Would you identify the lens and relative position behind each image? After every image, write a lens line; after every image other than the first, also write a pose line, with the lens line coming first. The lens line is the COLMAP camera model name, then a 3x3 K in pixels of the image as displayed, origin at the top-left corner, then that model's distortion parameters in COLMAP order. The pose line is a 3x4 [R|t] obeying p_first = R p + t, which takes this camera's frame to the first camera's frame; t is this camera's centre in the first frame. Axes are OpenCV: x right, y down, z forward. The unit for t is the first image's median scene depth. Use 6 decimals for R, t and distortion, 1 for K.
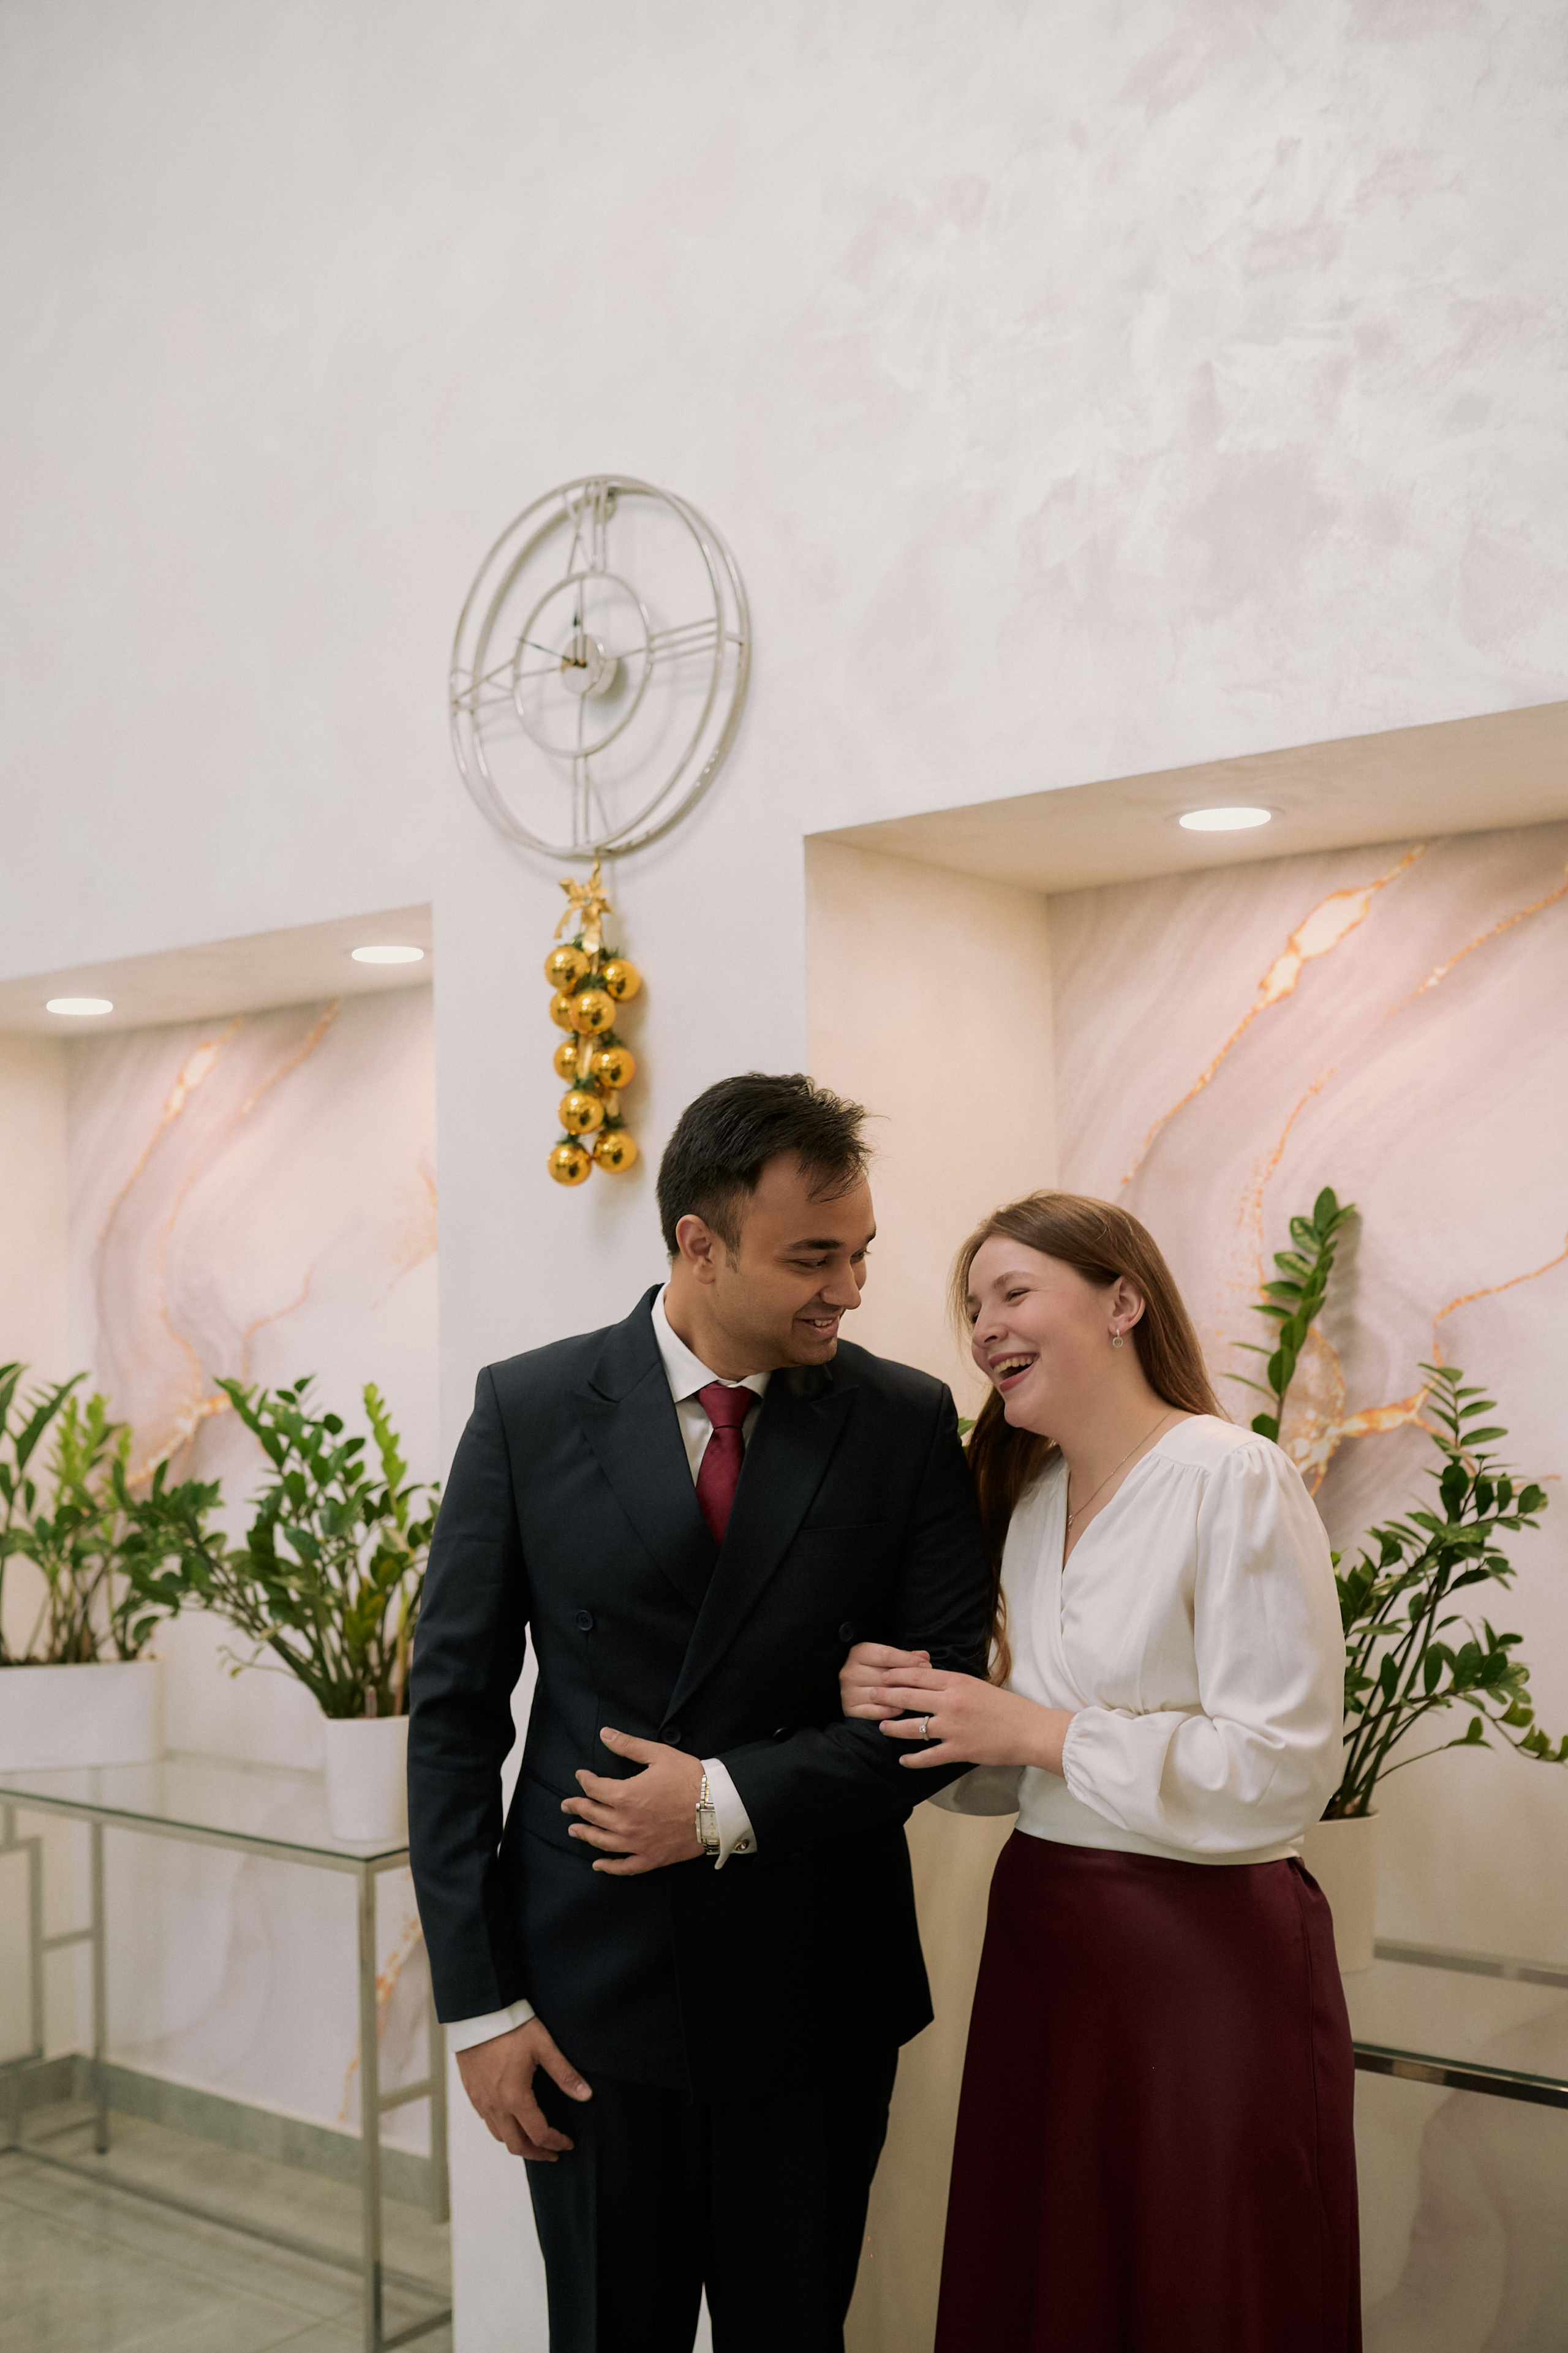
lens RADIAL K [[2415.2, 0, 783.3], [0, 2415.2, 1260.3], [0, 0, 1]] dist [-0.010825, 0.031255]
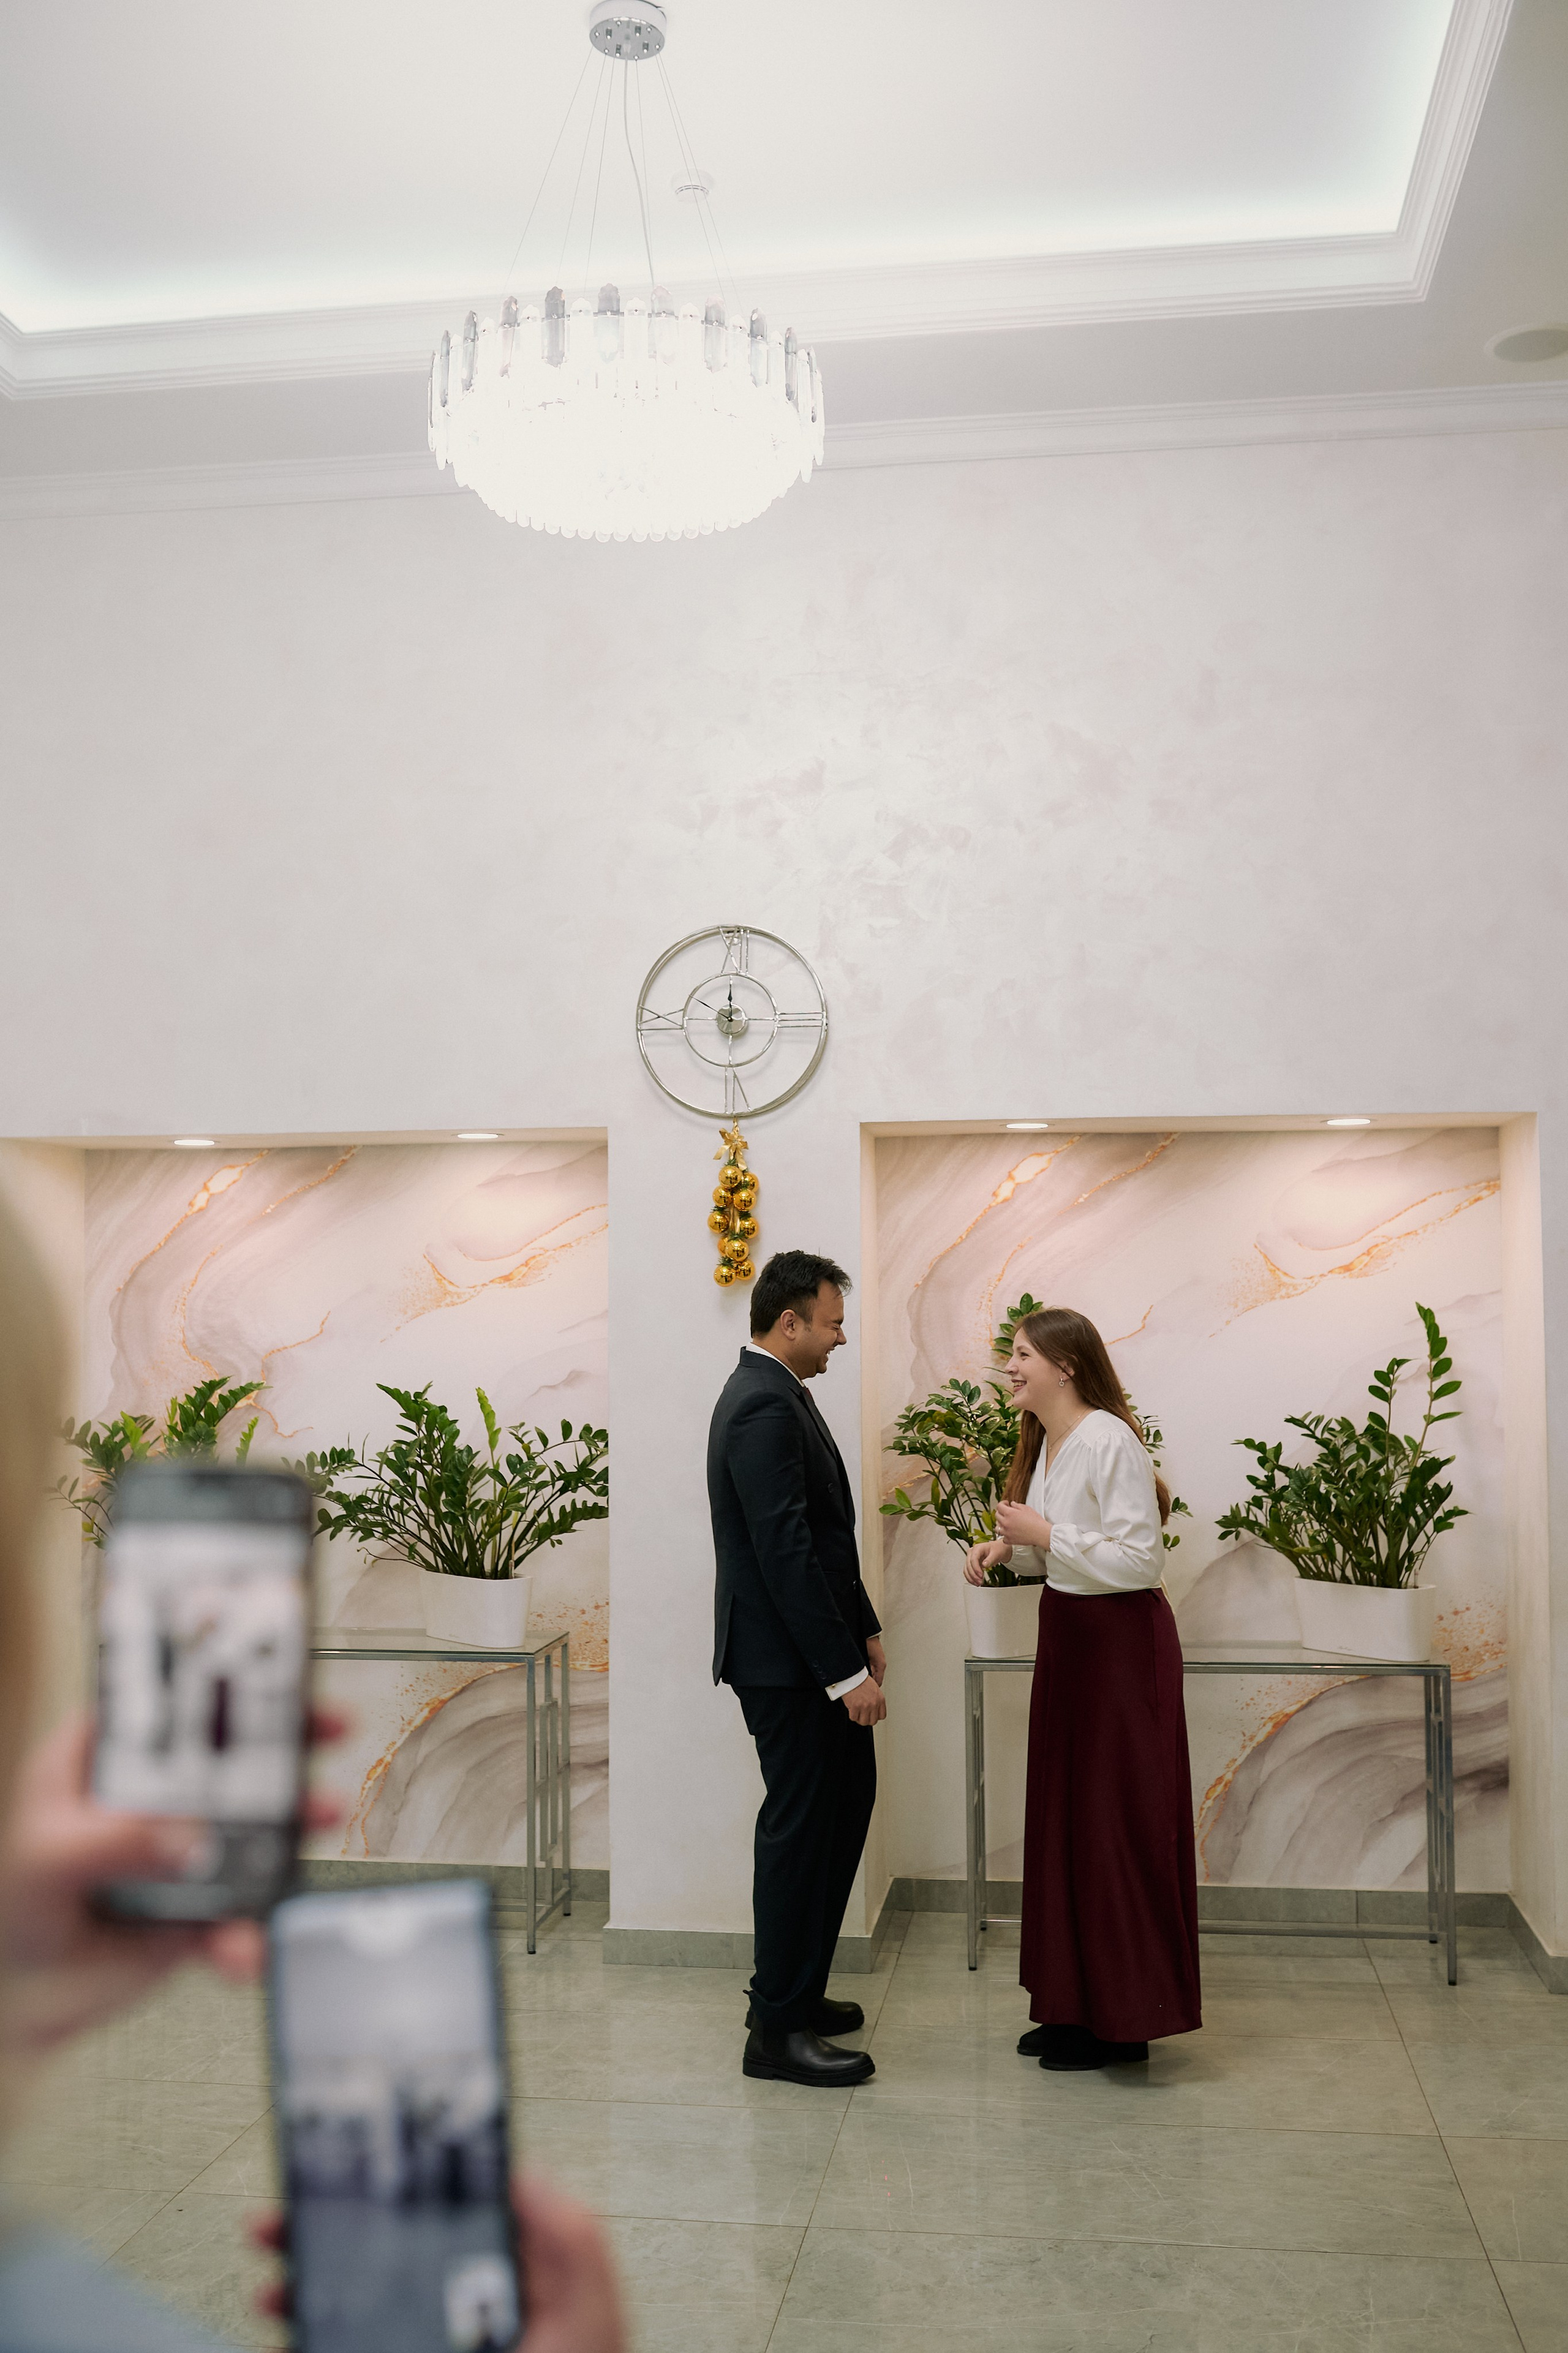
lens RADIAL K [[2245.6, 0, 830.5], [0, 2245.6, 1232.3], [0, 0, 1]] dist [-0.036718, 0.018001]
pose [[0.851115, 0.030070, 0.524118, -0.952989], [-0.022894, 0.999534, -0.020168, -0.040513], [-0.524480, 0.005166, 0.851407, -0.577654]]
